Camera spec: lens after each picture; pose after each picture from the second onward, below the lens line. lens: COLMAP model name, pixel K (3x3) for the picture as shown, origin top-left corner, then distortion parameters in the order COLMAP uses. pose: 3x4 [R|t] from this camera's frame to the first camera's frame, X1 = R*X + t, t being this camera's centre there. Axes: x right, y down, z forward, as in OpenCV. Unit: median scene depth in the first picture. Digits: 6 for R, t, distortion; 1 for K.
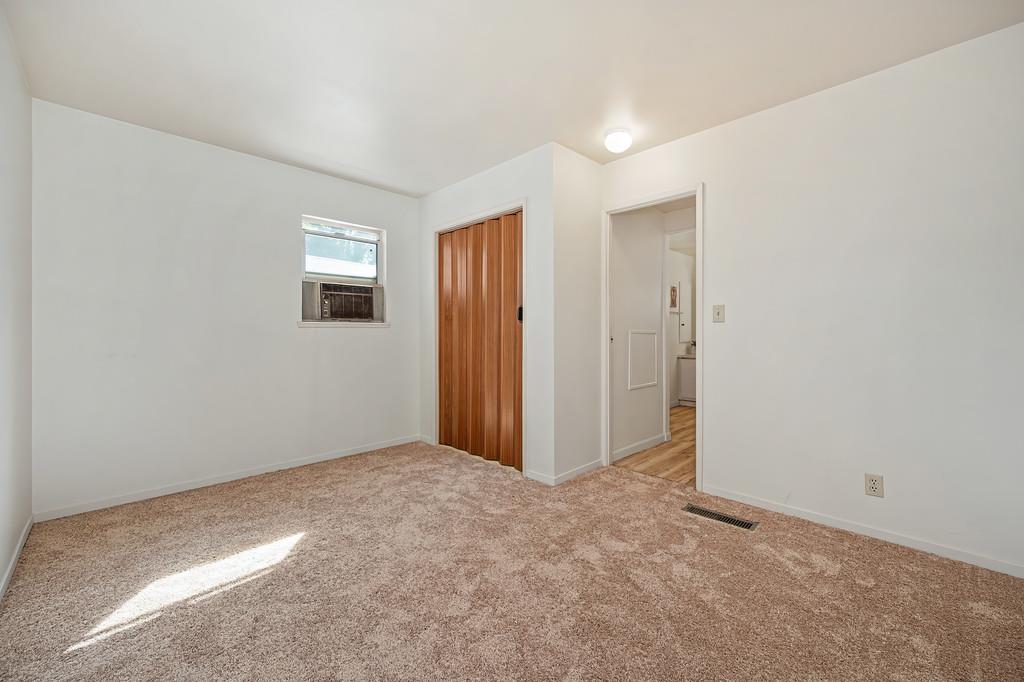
lens RADIAL K [[409.5, 0, 512.9], [0, 409.5, 335.4], [0, 0, 1]] dist [-0.002369, 0.000096]
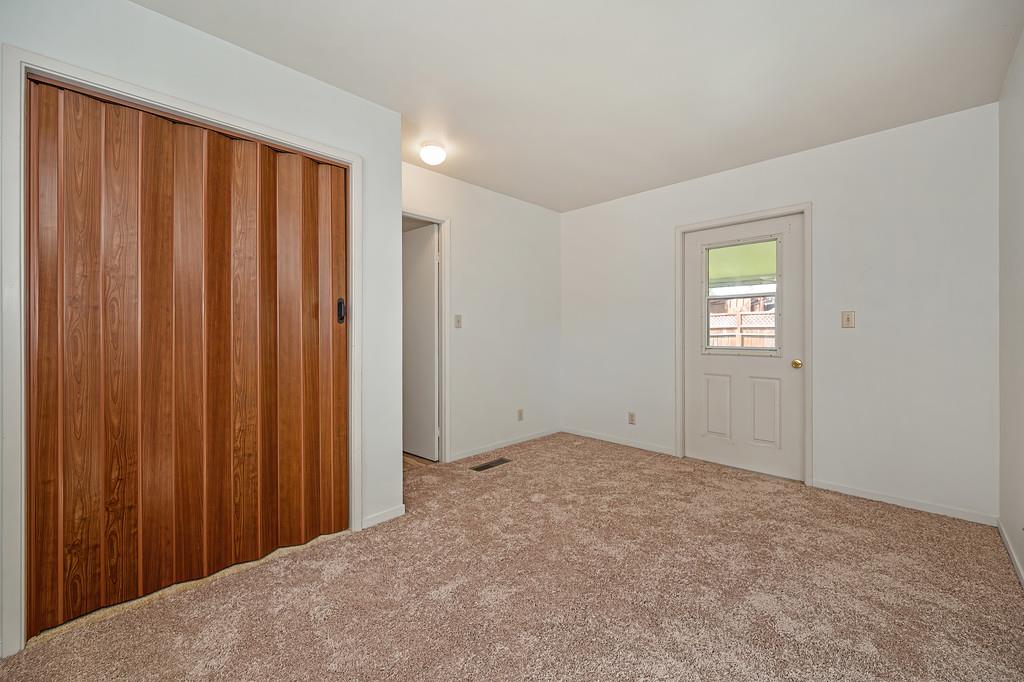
lens RADIAL K [[409.5, 0, 512.9], [0, 409.5, 335.4], [0, 0, 1]] dist [-0.002369, 0.000096]
pose [[-0.009765, -0.003918, 0.999945, -0.707869], [0.008241, 0.999958, 0.003999, -0.010420], [-0.999918, 0.008279, -0.009732, 0.716368]]
